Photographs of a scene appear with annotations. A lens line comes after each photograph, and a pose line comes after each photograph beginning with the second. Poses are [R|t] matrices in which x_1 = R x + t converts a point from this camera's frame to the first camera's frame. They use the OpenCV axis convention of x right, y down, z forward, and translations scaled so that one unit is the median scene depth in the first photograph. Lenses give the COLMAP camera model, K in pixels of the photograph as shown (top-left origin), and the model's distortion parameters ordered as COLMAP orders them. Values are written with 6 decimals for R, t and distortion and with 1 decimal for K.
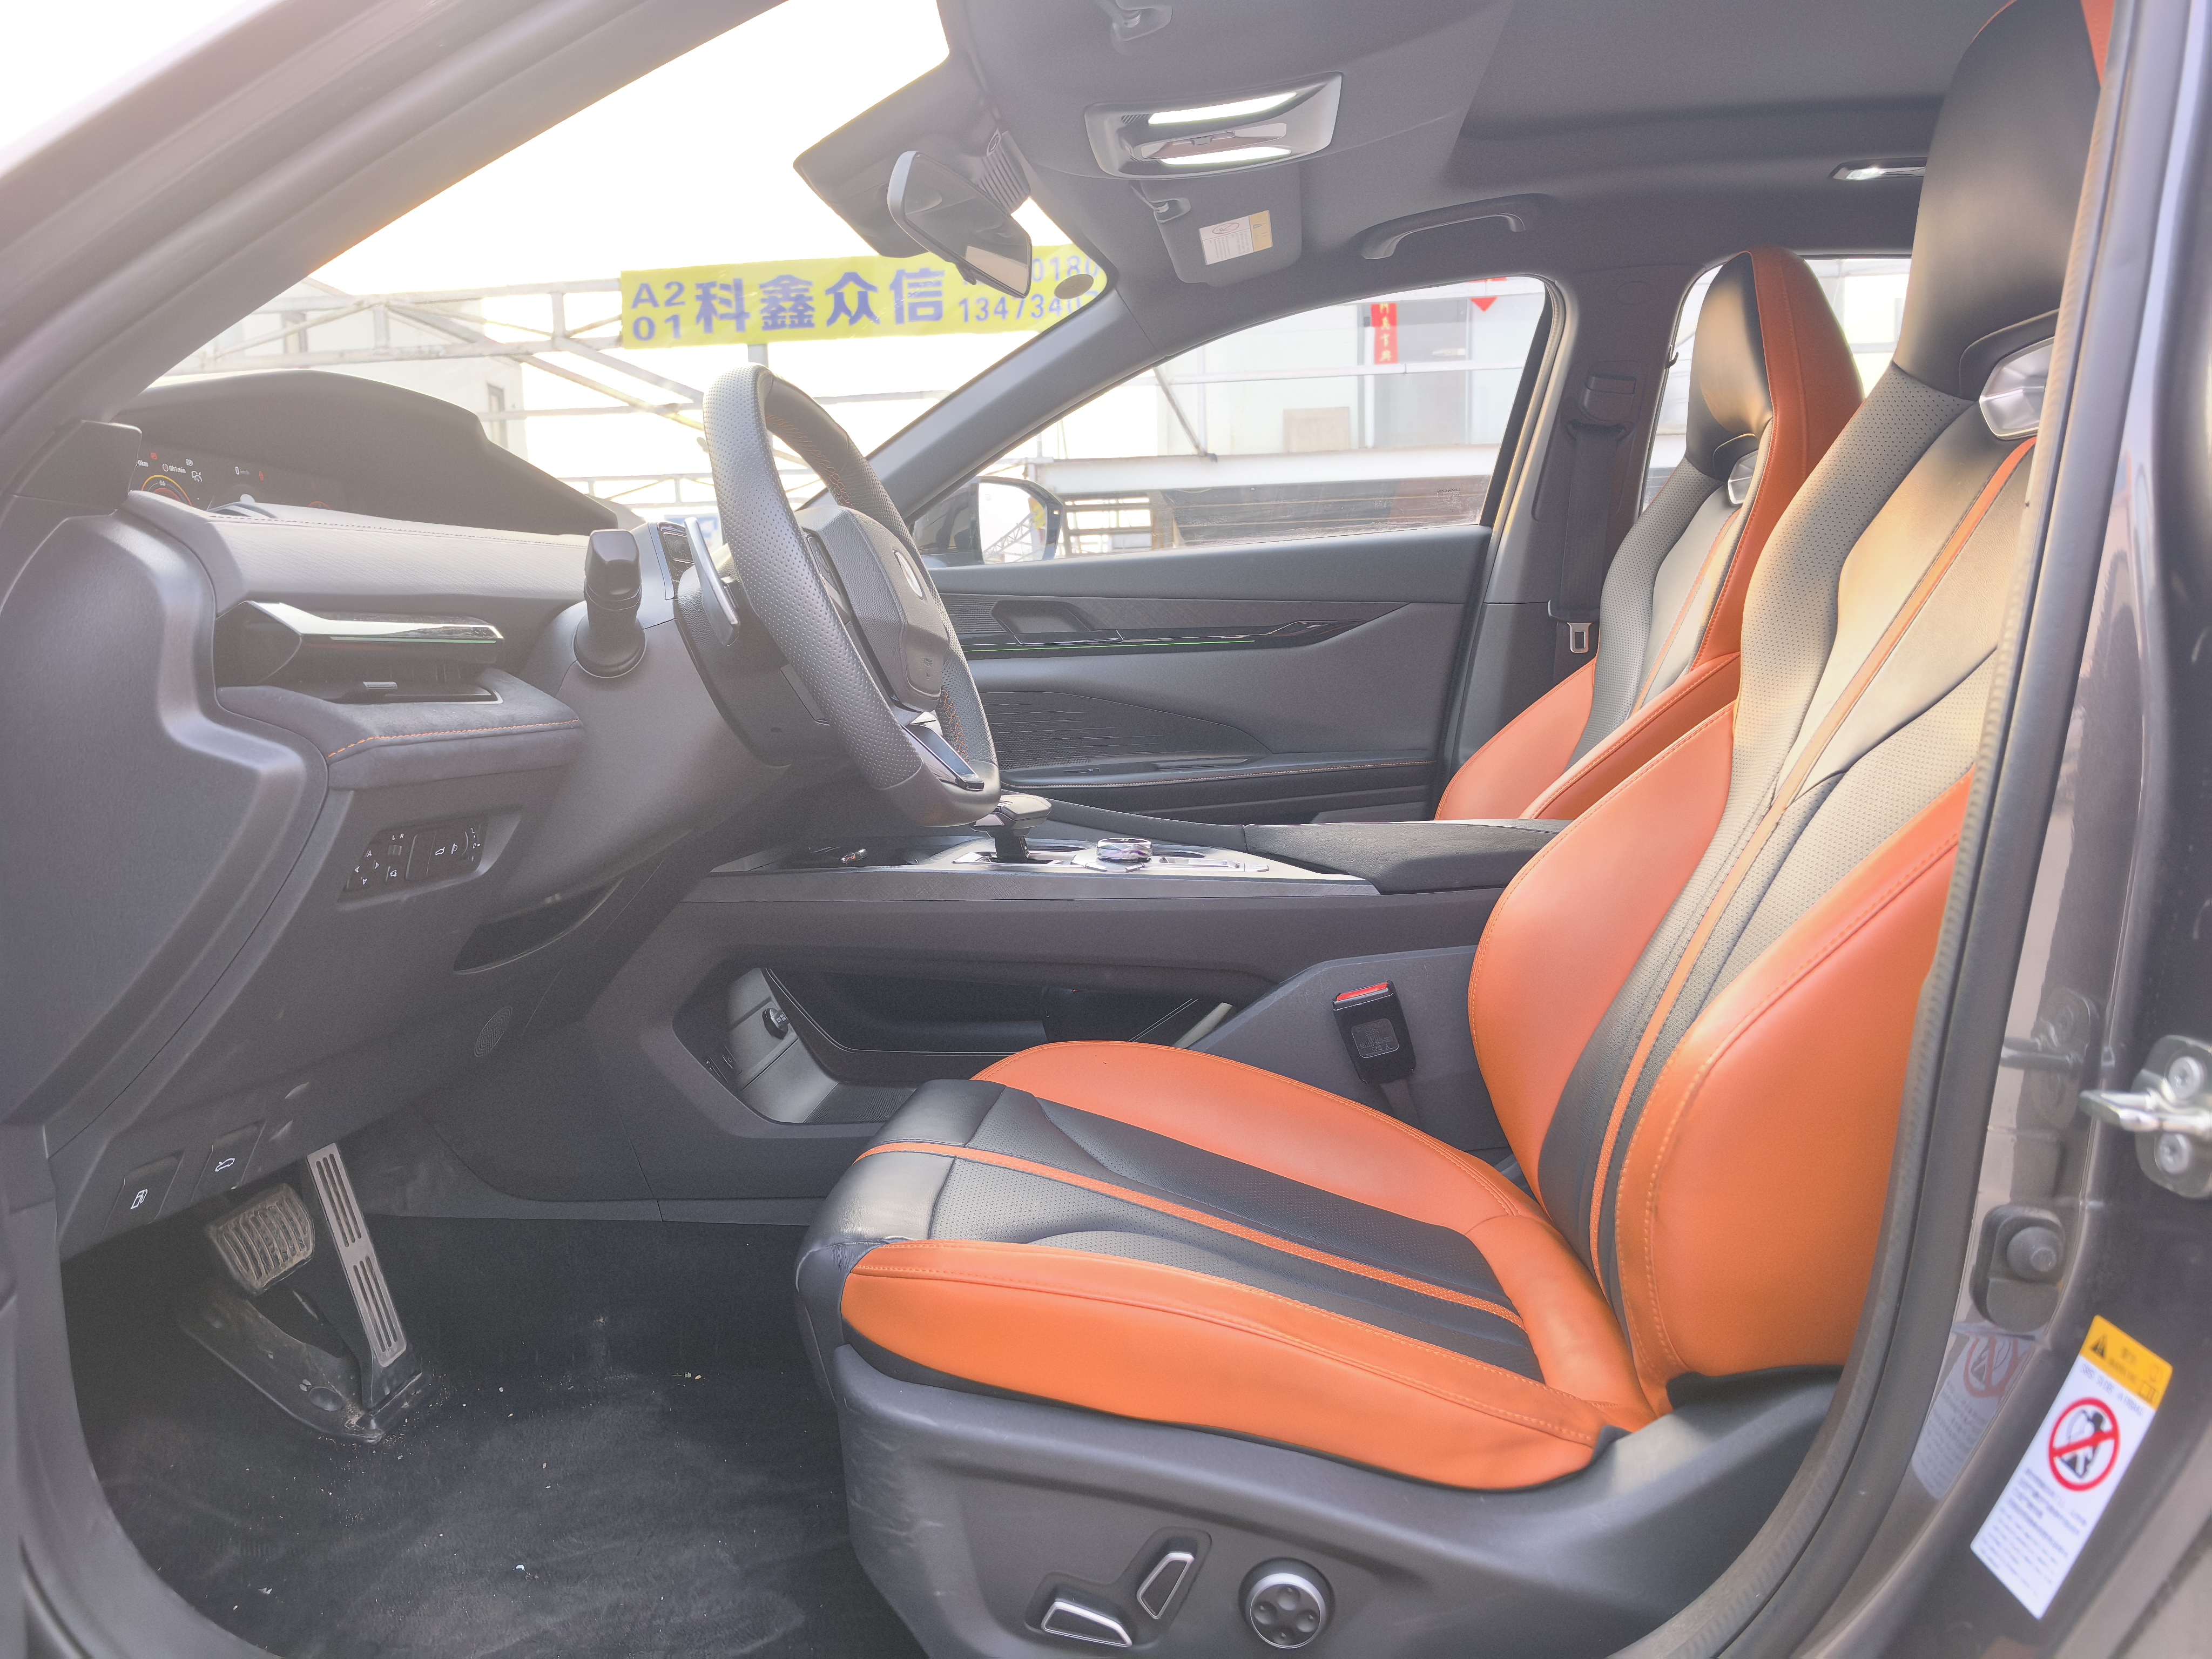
lens RADIAL K [[1610.9, 0, 1090.0], [0, 1610.9, 825.2], [0, 0, 1]] dist [0.041503, -0.052662]
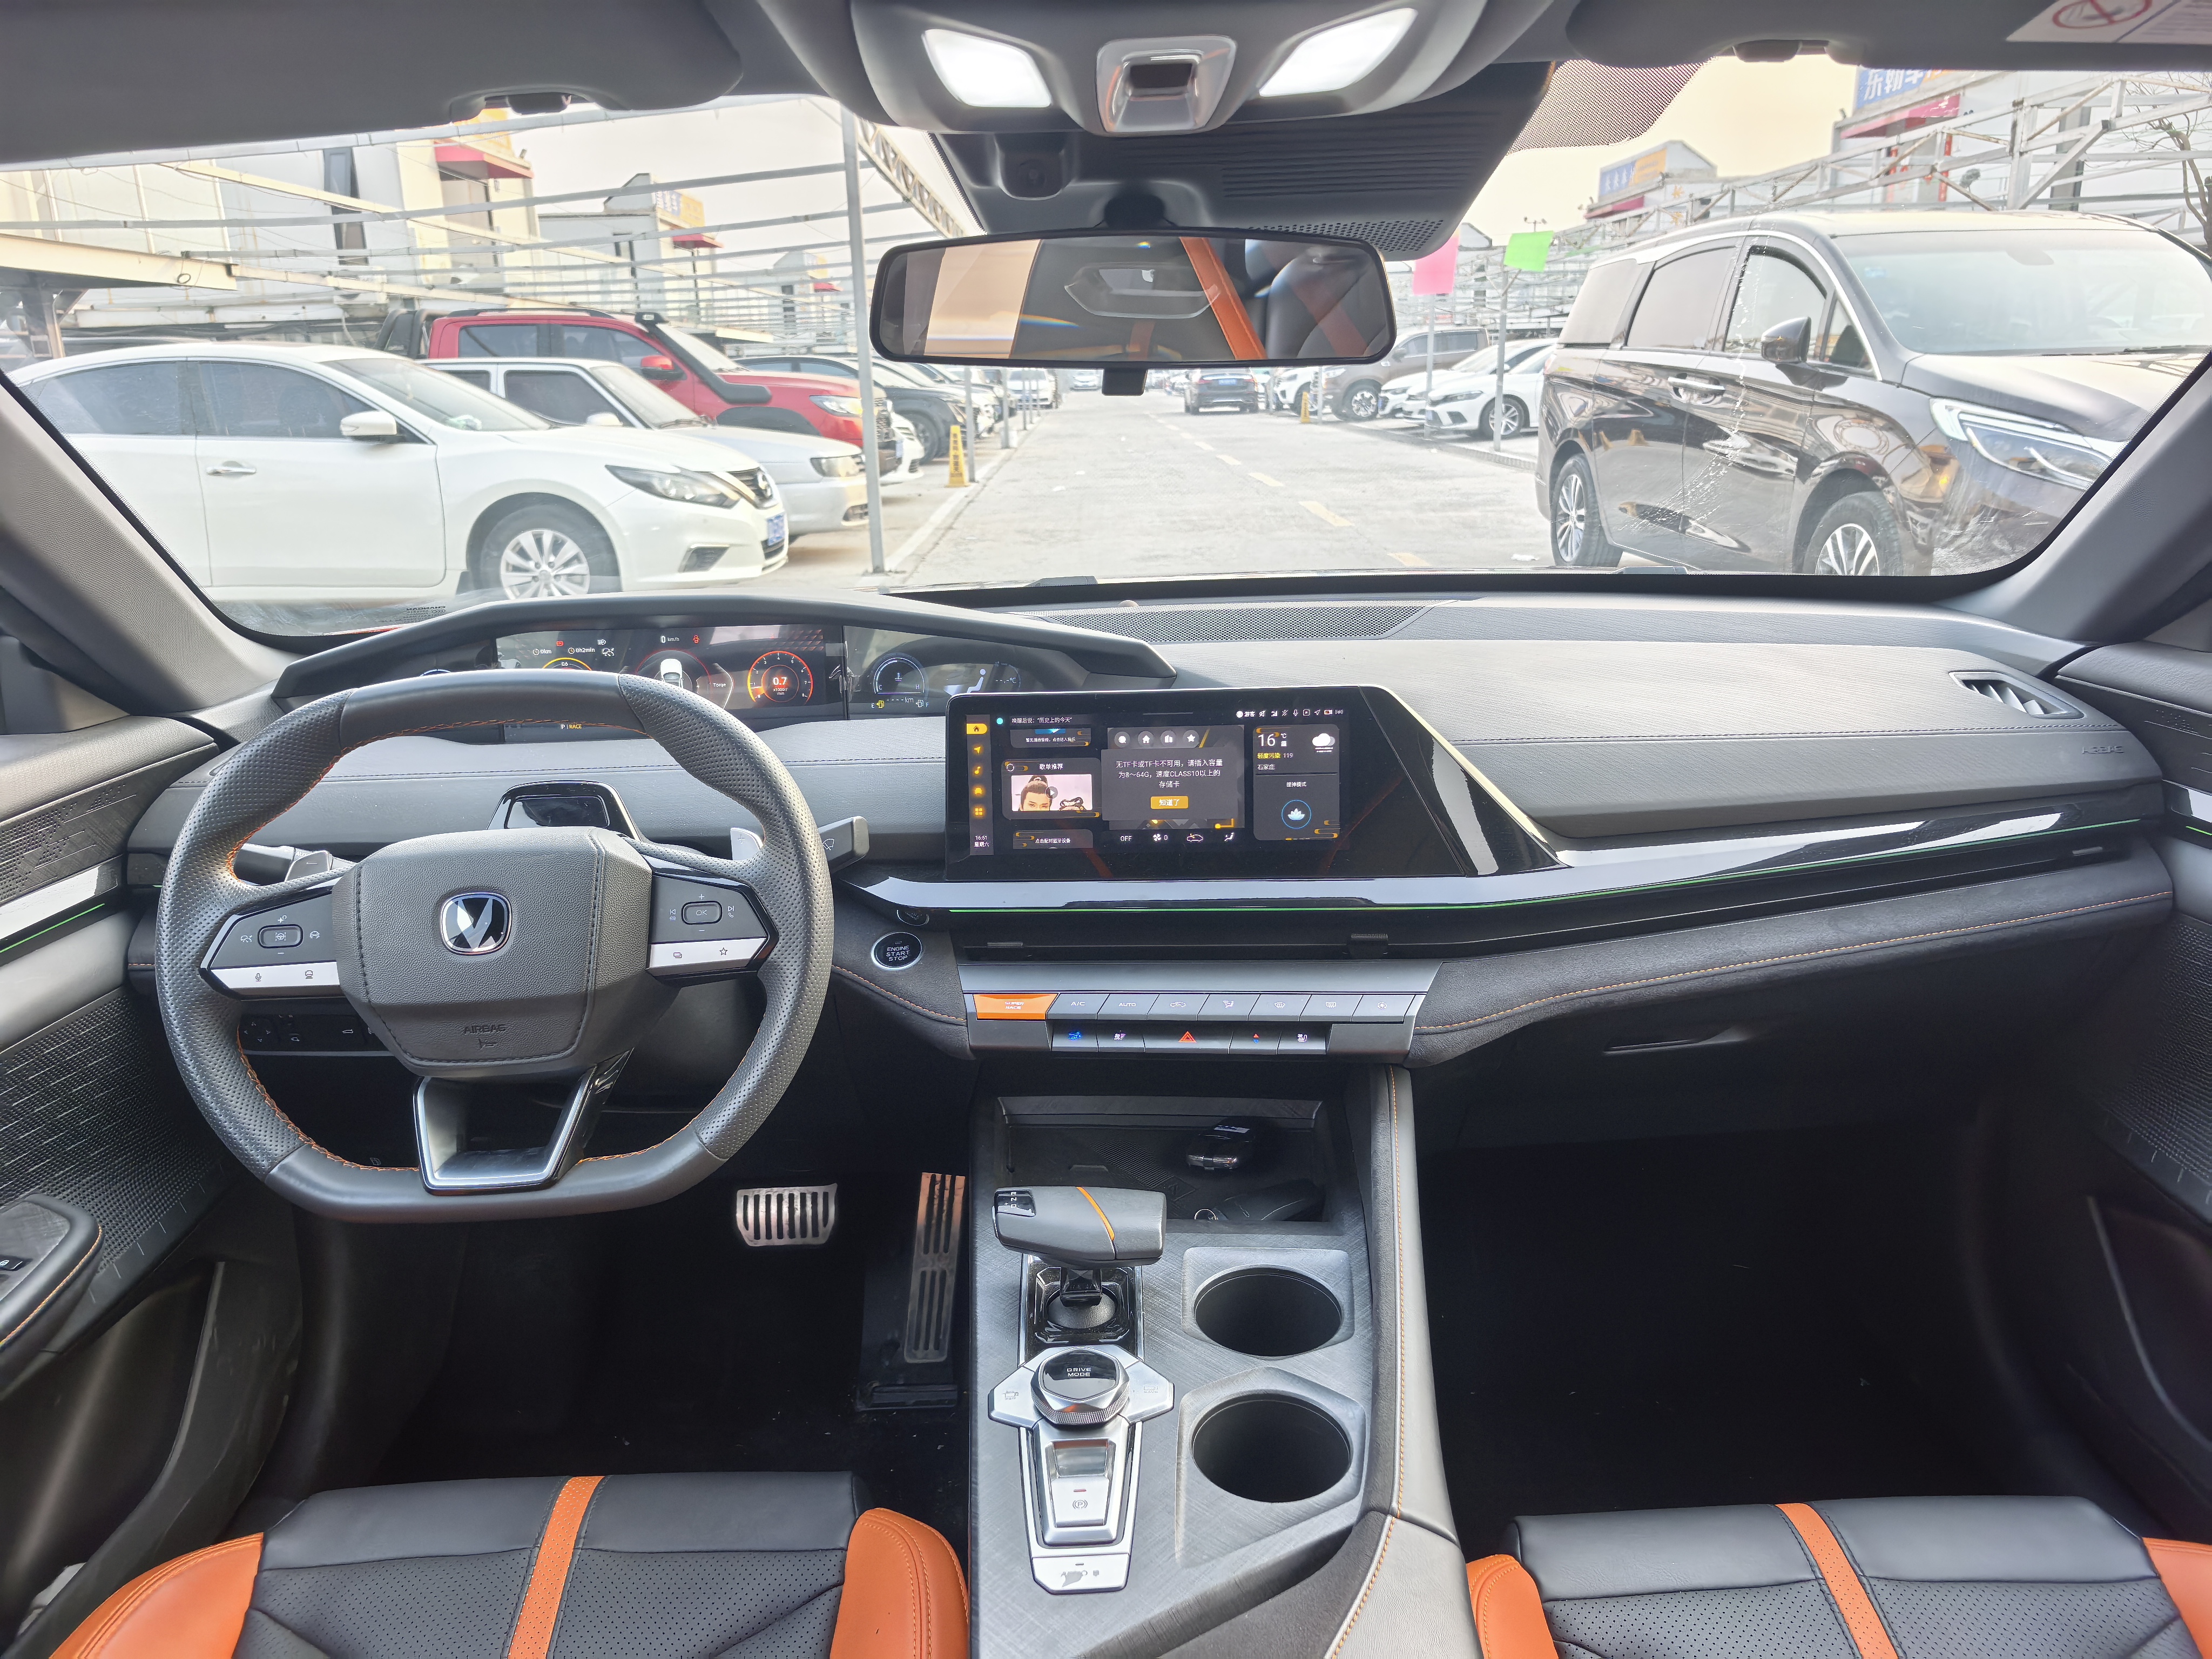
lens RADIAL K [[1610.9, 0, 1090.0], [0, 1610.9, 825.2], [0, 0, 1]] dist [0.041503, -0.052662]
pose [[0.102973, 0.295825, -0.949676, 0.548522], [-0.069510, 0.954557, 0.289809, -0.370239], [0.992252, 0.036170, 0.118856, 0.958822]]
